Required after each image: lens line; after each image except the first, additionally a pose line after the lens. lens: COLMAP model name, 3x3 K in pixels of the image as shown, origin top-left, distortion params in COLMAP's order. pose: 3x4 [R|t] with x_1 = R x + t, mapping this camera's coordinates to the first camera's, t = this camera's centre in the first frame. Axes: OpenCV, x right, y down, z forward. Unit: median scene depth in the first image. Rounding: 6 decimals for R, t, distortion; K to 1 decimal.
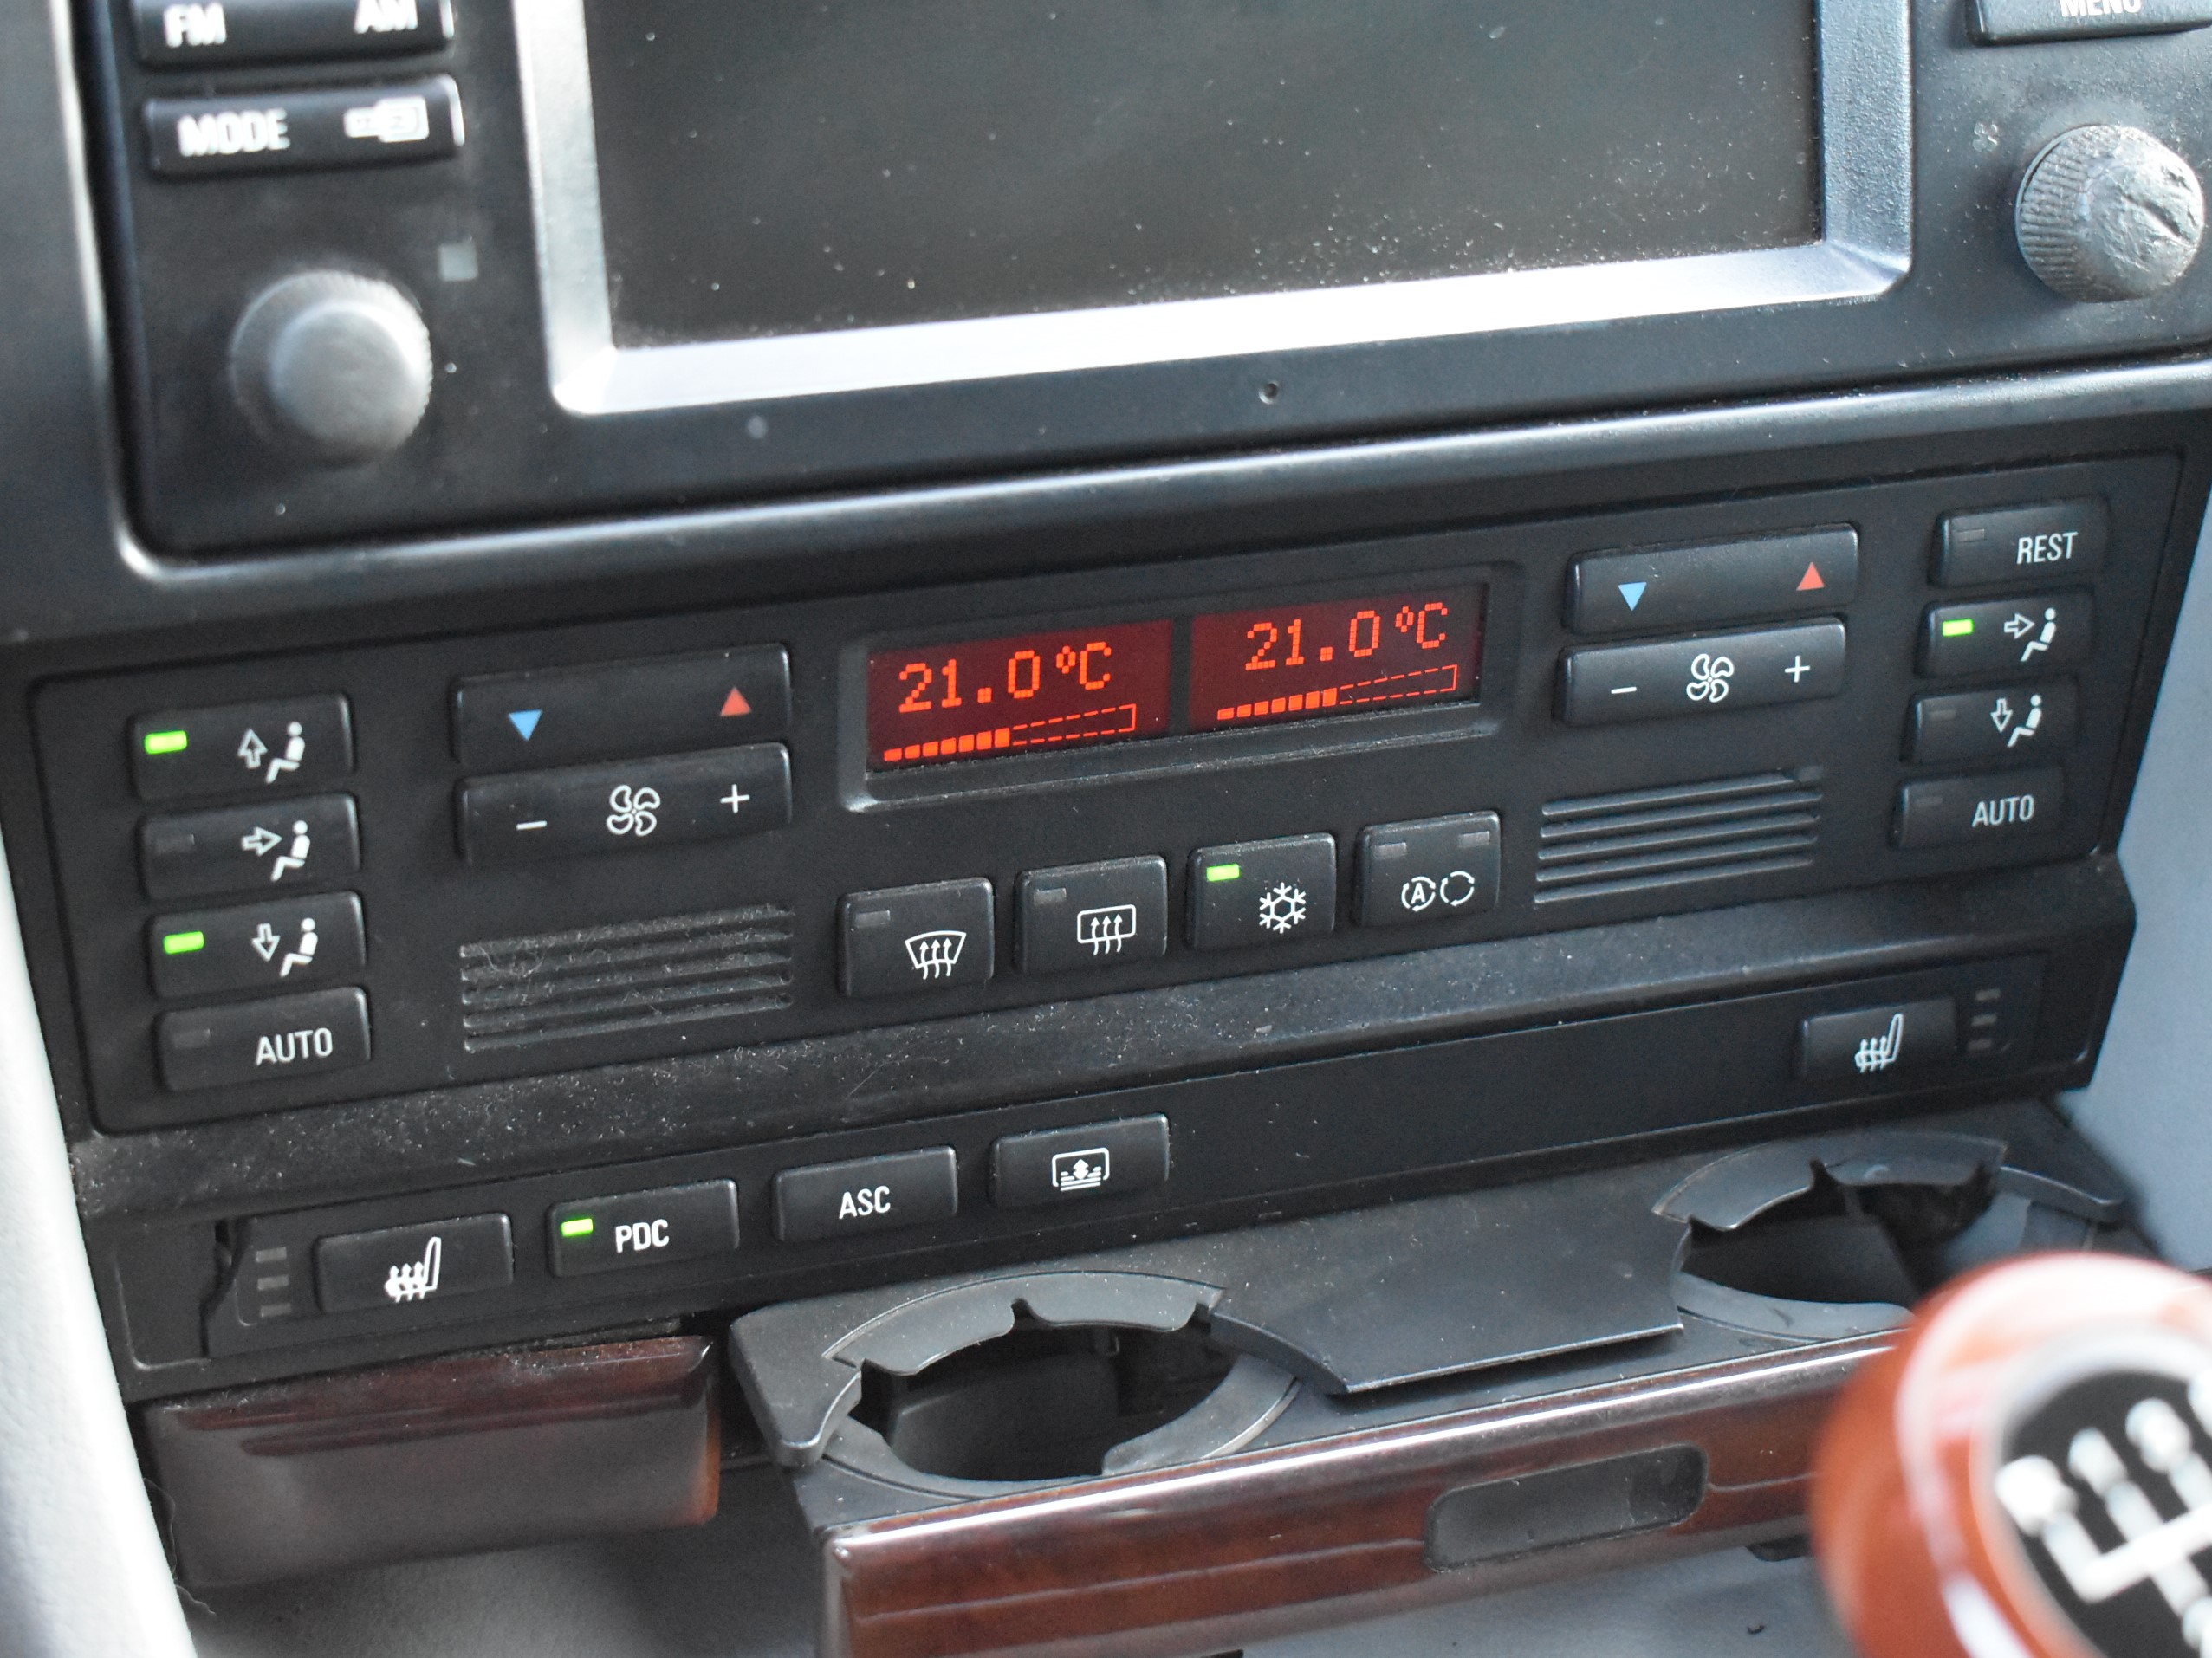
lens RADIAL K [[3955.1, 0, 1059.9], [0, 3955.1, 831.0], [0, 0, 1]] dist [-0.036989, -0.350258]
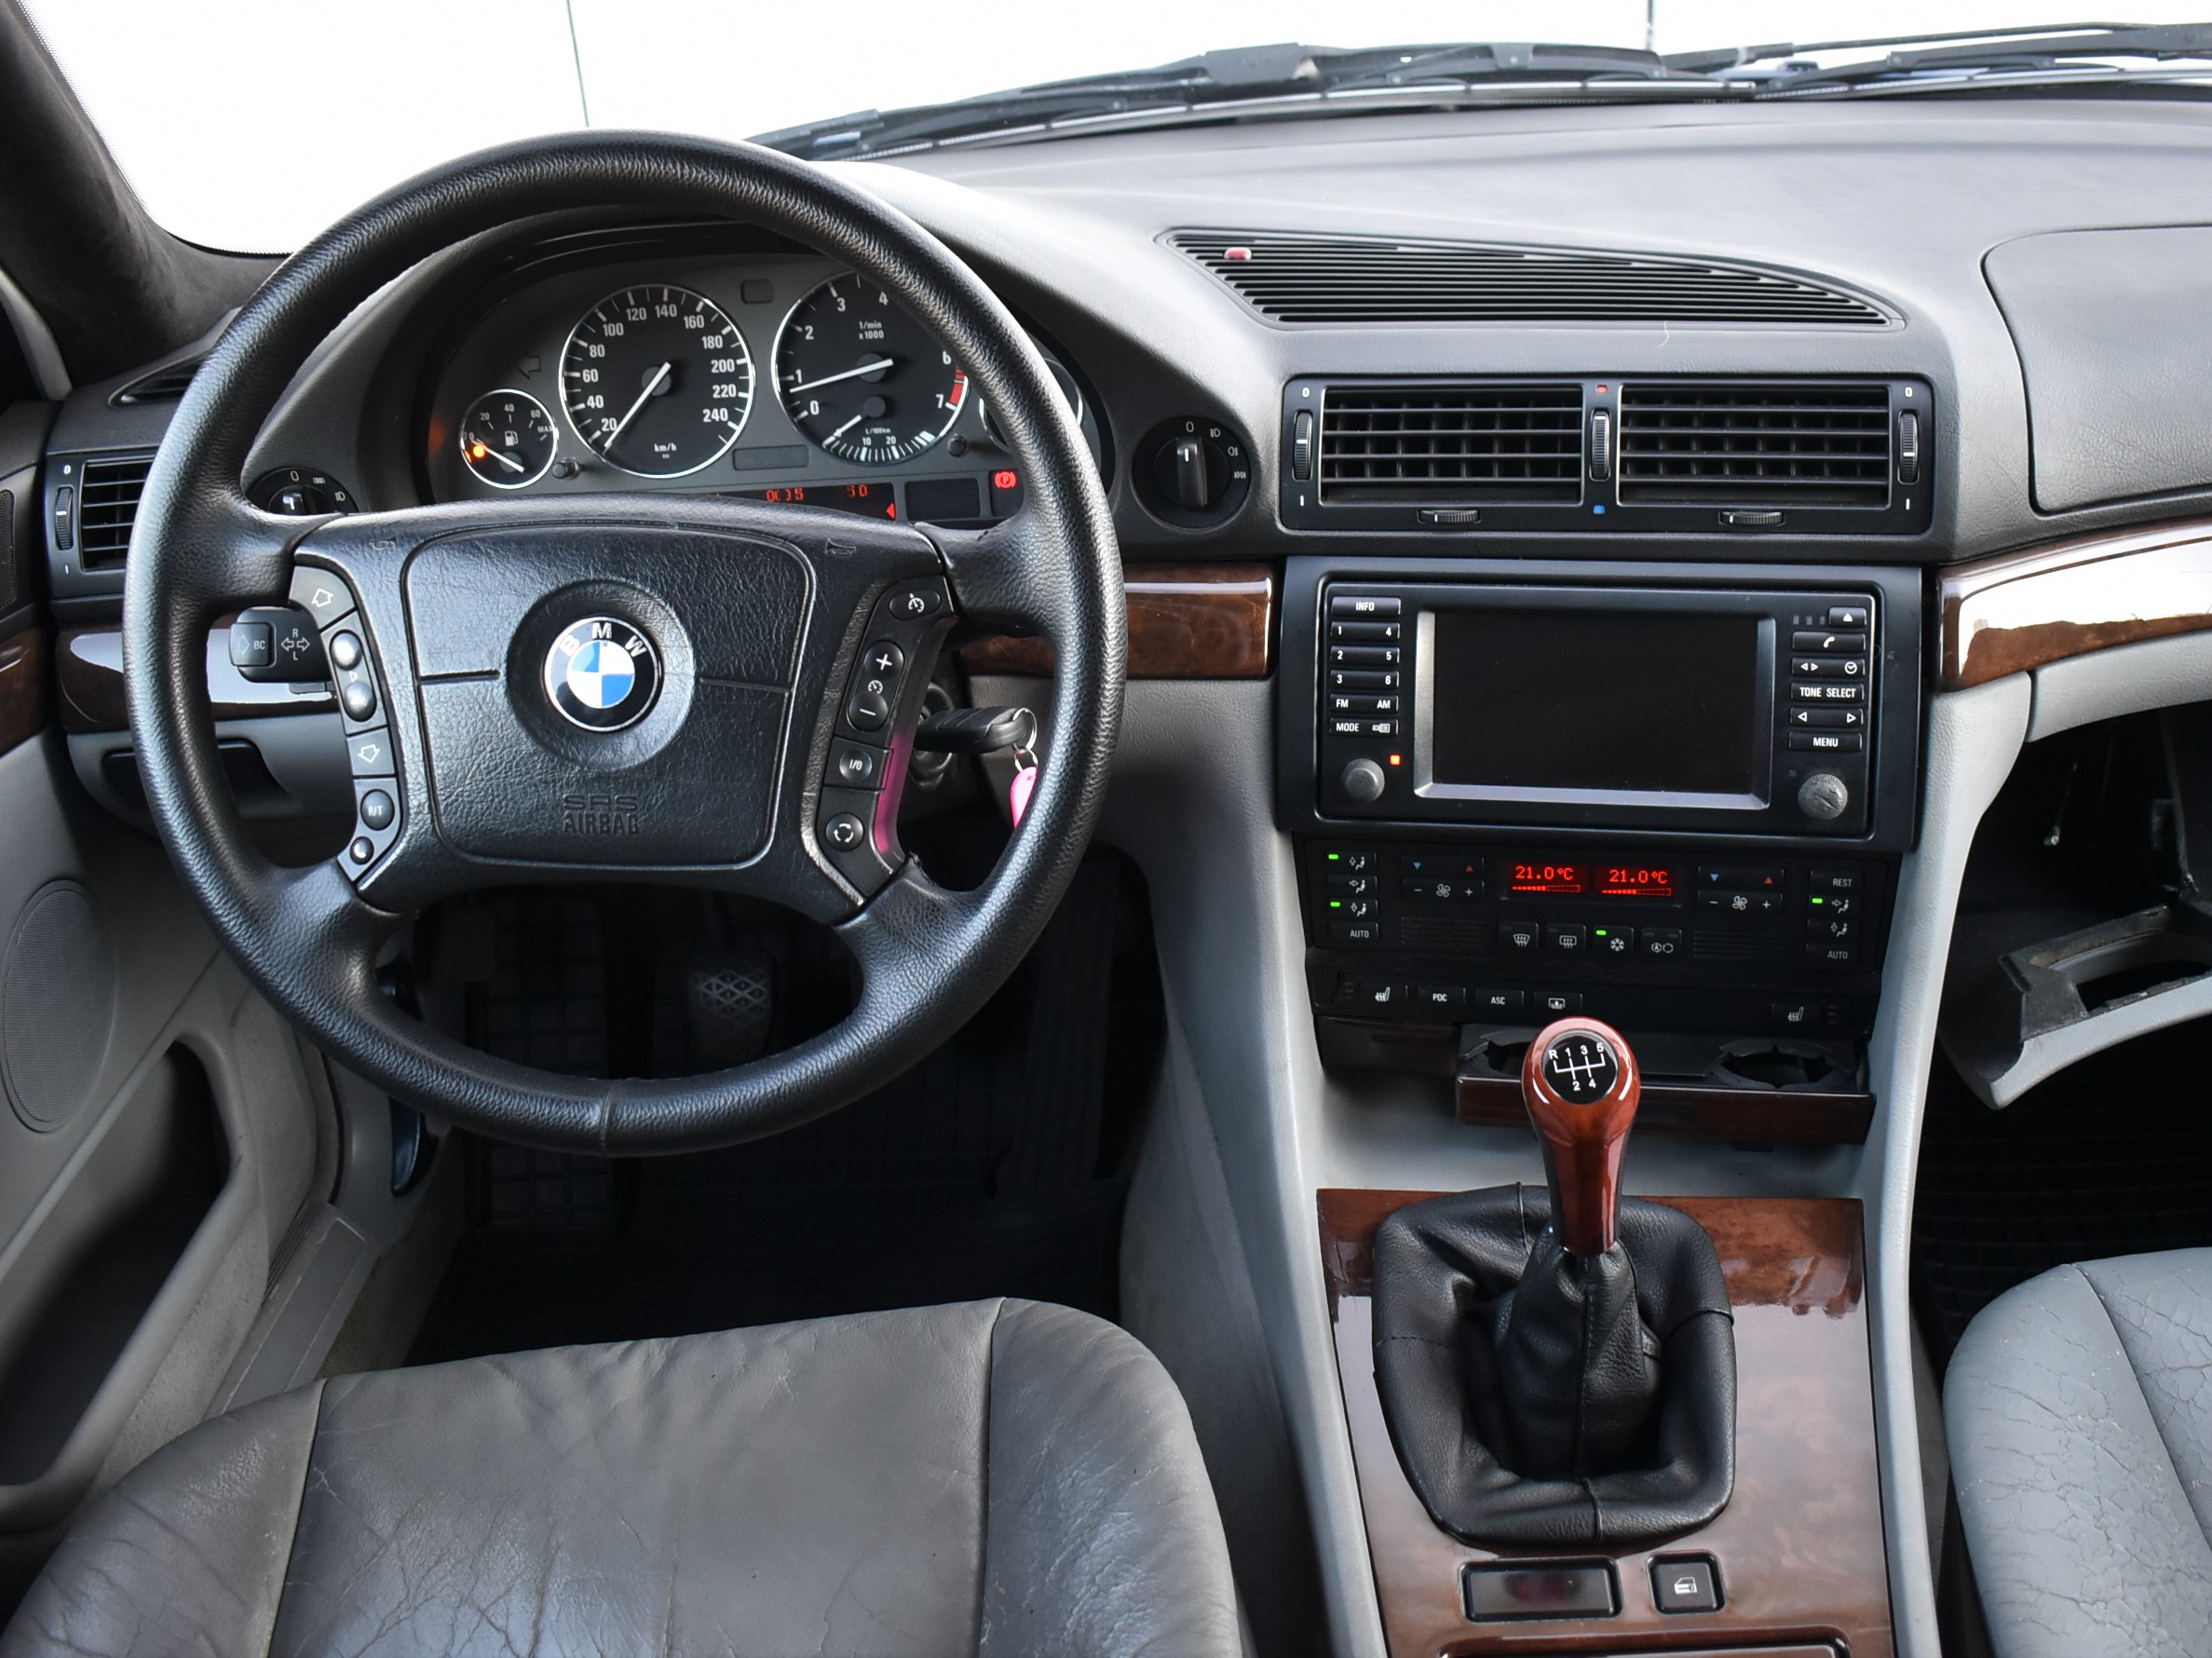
lens RADIAL K [[2728.5, 0, 1247.1], [0, 2728.5, 767.5], [0, 0, 1]] dist [-0.090481, -0.025424]
pose [[0.875988, 0.139637, -0.461678, 0.971782], [-0.159946, 0.987113, -0.004925, -0.082432], [0.455041, 0.078158, 0.887034, -1.559071]]
